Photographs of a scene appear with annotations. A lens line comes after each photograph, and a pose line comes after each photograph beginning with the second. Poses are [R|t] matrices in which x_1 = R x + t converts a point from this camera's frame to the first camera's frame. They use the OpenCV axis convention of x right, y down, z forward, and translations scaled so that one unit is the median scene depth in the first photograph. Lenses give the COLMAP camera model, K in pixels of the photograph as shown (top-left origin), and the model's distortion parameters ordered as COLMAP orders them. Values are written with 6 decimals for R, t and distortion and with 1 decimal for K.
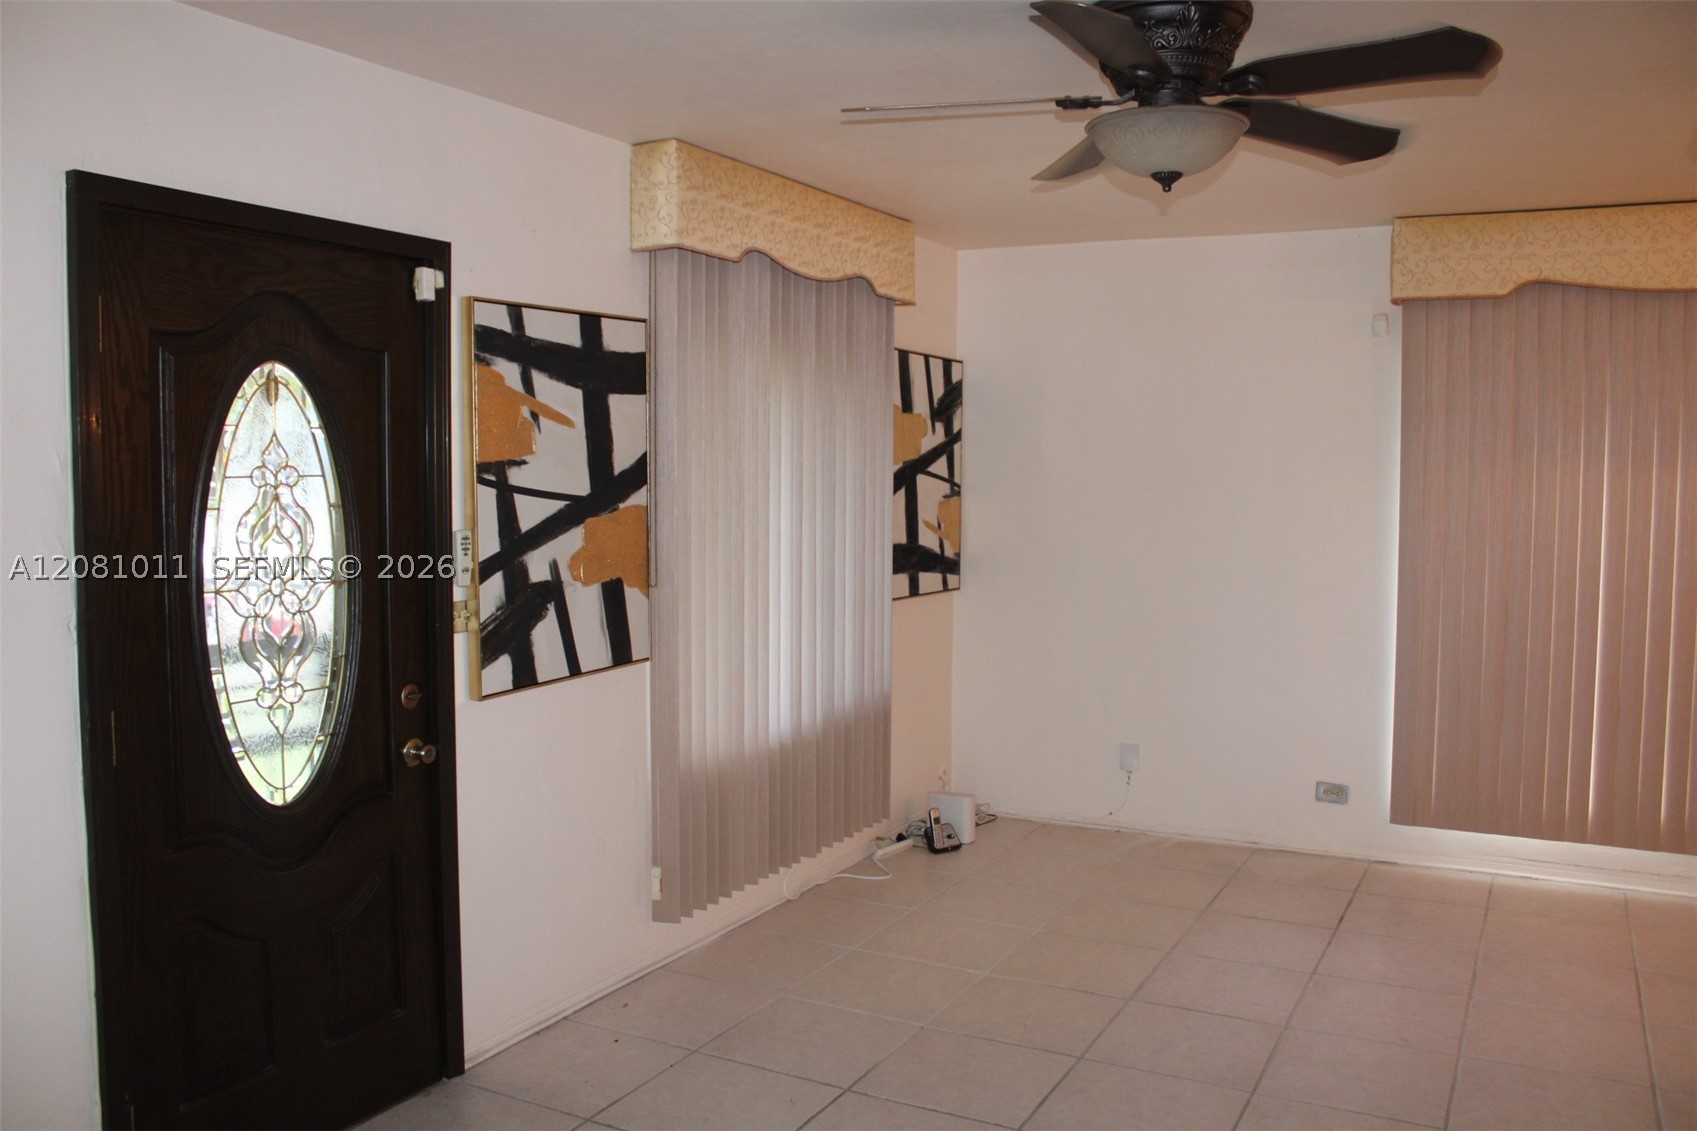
lens RADIAL K [[1381.4, 0, 826.8], [0, 1381.4, 552.4], [0, 0, 1]] dist [-0.160336, 0.144417]
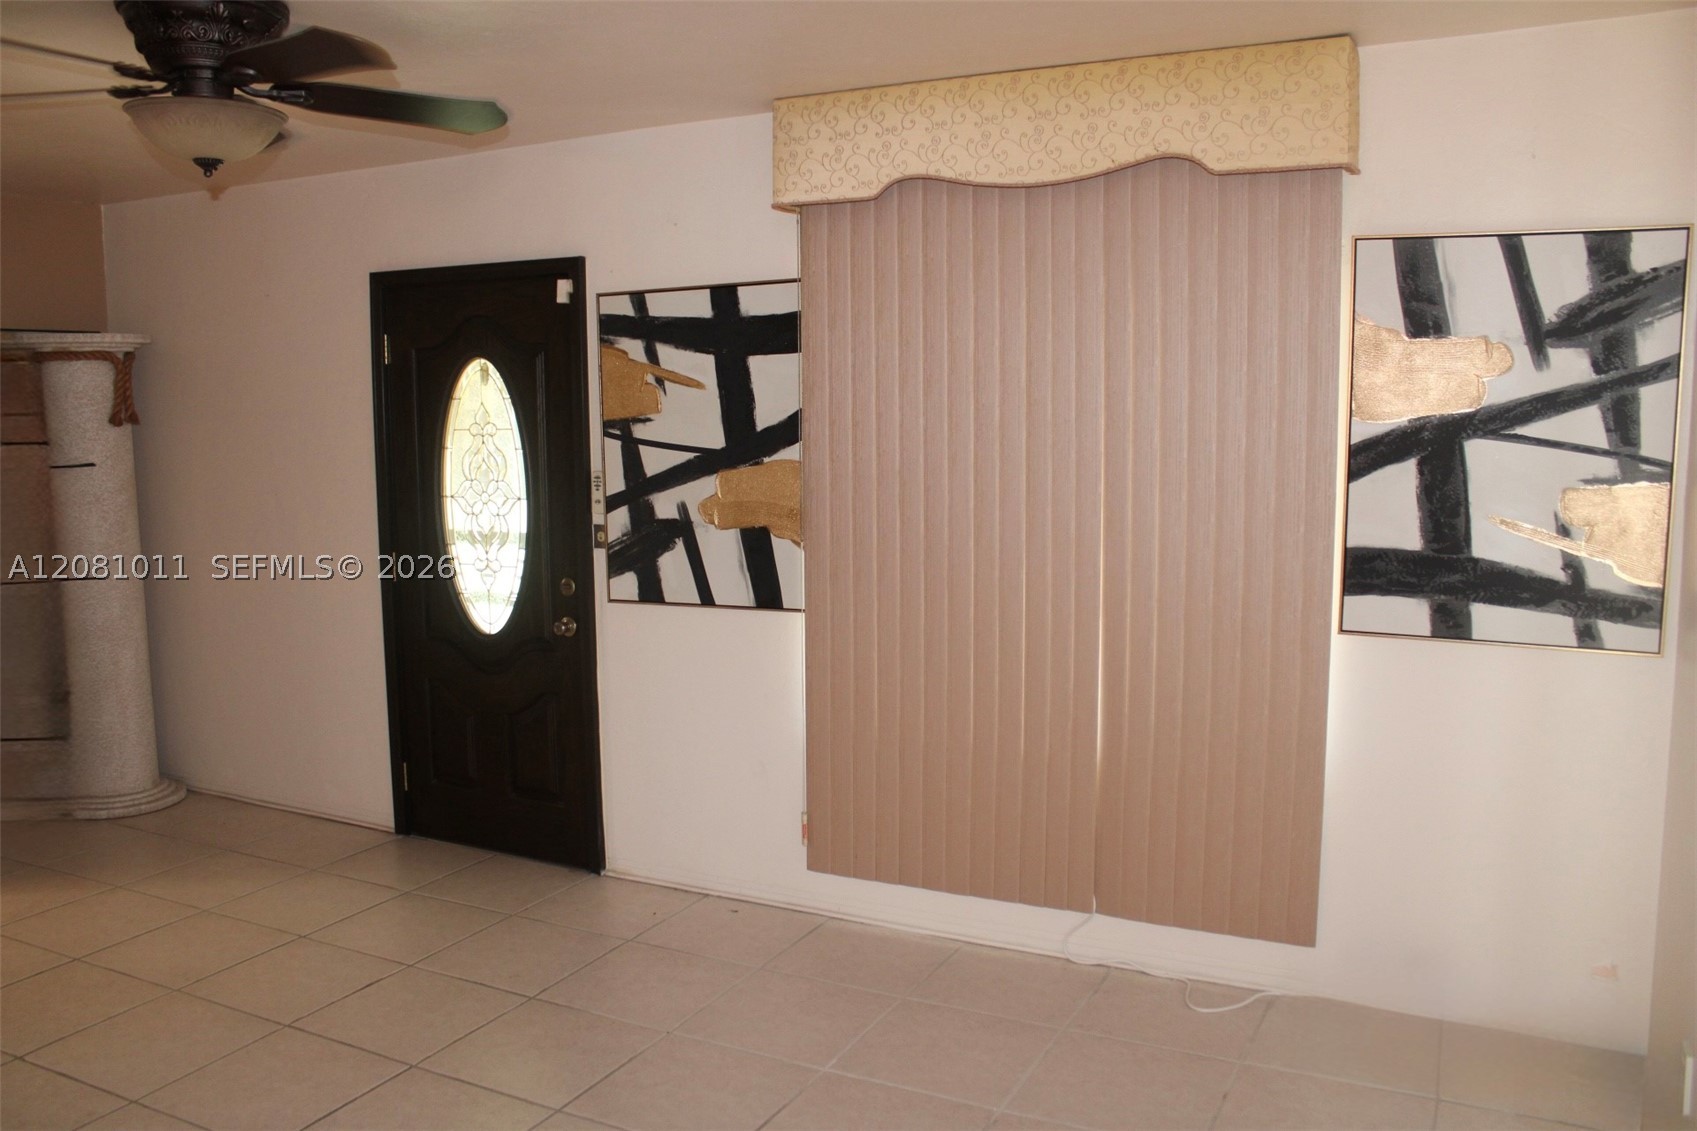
lens RADIAL K [[1381.4, 0, 826.8], [0, 1381.4, 552.4], [0, 0, 1]] dist [-0.160336, 0.144417]
pose [[0.024292, 0.107106, -0.993951, 0.992540], [-0.053394, 0.992964, 0.105694, -0.084091], [0.998278, 0.050503, 0.029840, 1.096060]]
